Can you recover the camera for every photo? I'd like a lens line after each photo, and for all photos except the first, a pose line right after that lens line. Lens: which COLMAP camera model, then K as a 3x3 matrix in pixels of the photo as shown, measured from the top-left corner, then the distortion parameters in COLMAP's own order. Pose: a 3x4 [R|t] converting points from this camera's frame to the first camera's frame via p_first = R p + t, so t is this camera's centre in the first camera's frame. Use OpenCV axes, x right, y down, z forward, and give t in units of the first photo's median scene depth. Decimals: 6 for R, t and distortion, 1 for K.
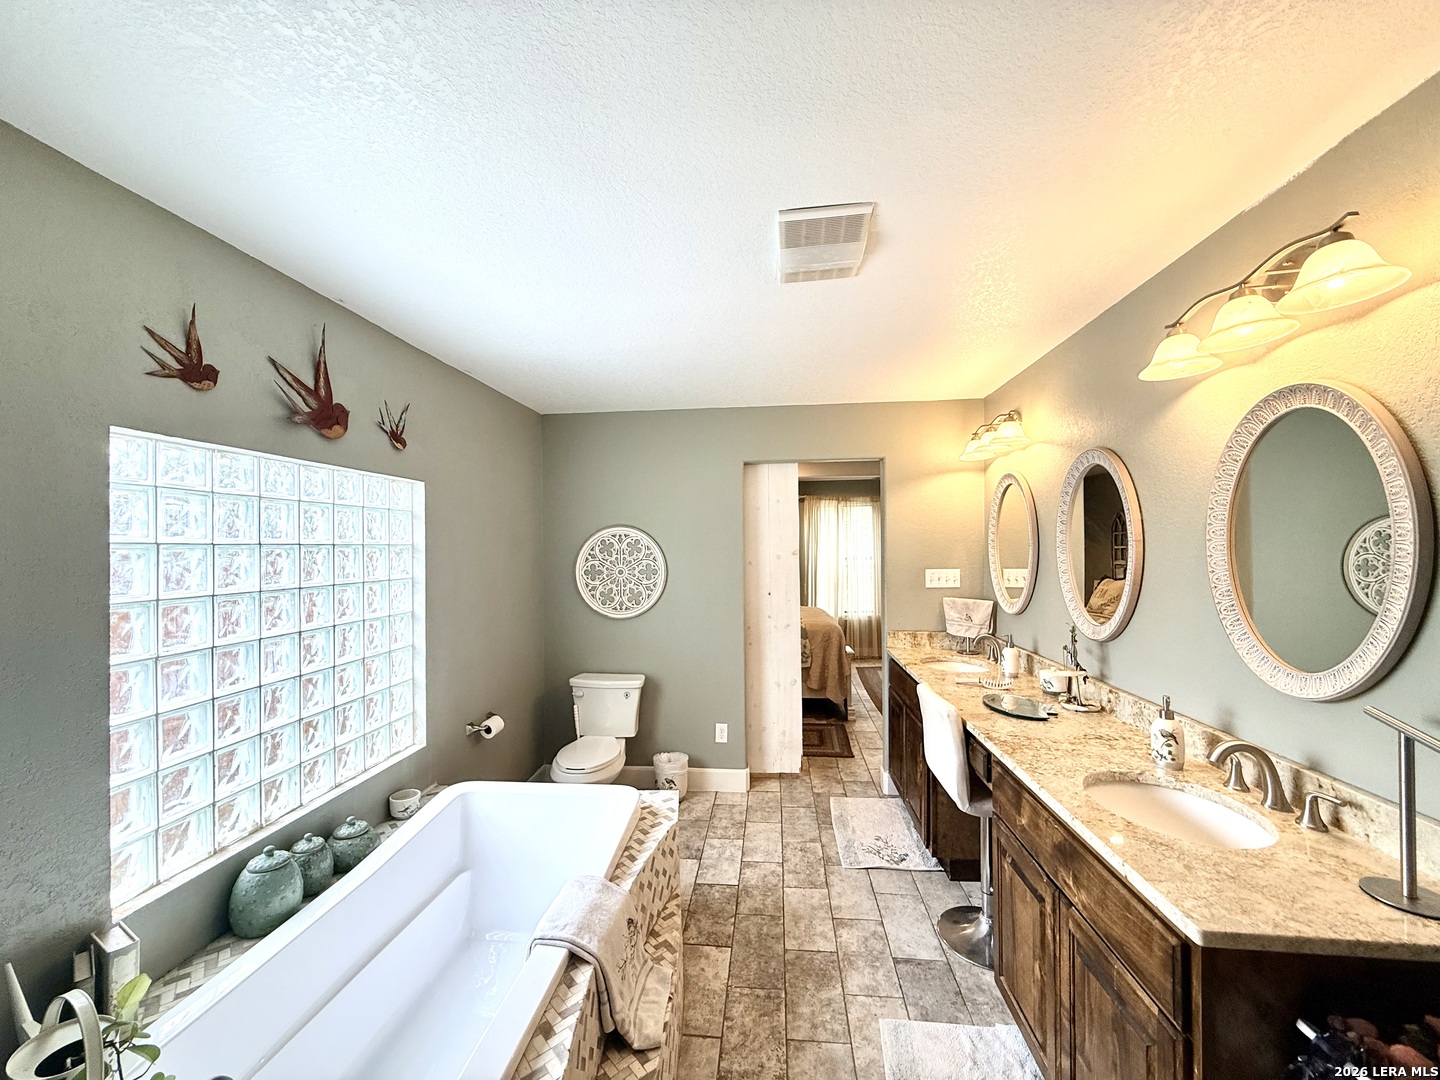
lens RADIAL K [[573.8, 0, 718.0], [0, 573.8, 539.3], [0, 0, 1]] dist [-0.001530, 0.000516]
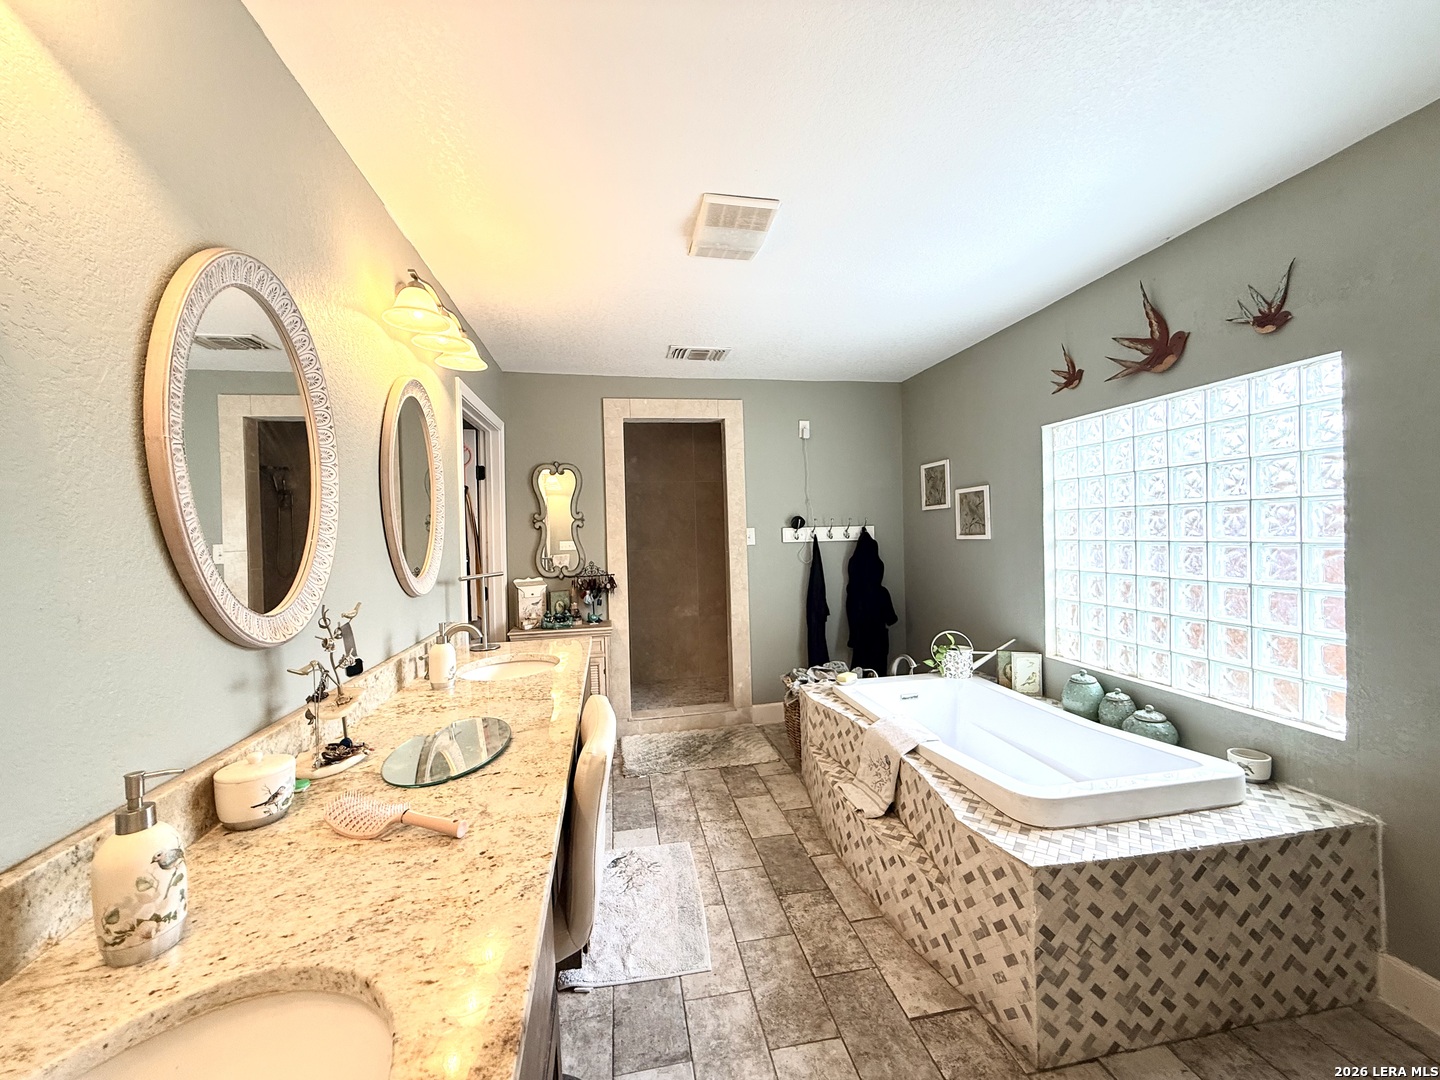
lens RADIAL K [[573.8, 0, 718.0], [0, 573.8, 539.3], [0, 0, 1]] dist [-0.001530, 0.000516]
pose [[-0.959803, 0.039704, -0.277853, 0.486548], [0.039617, 0.999197, 0.005933, 0.110758], [0.277865, -0.005313, -0.960605, 1.843187]]
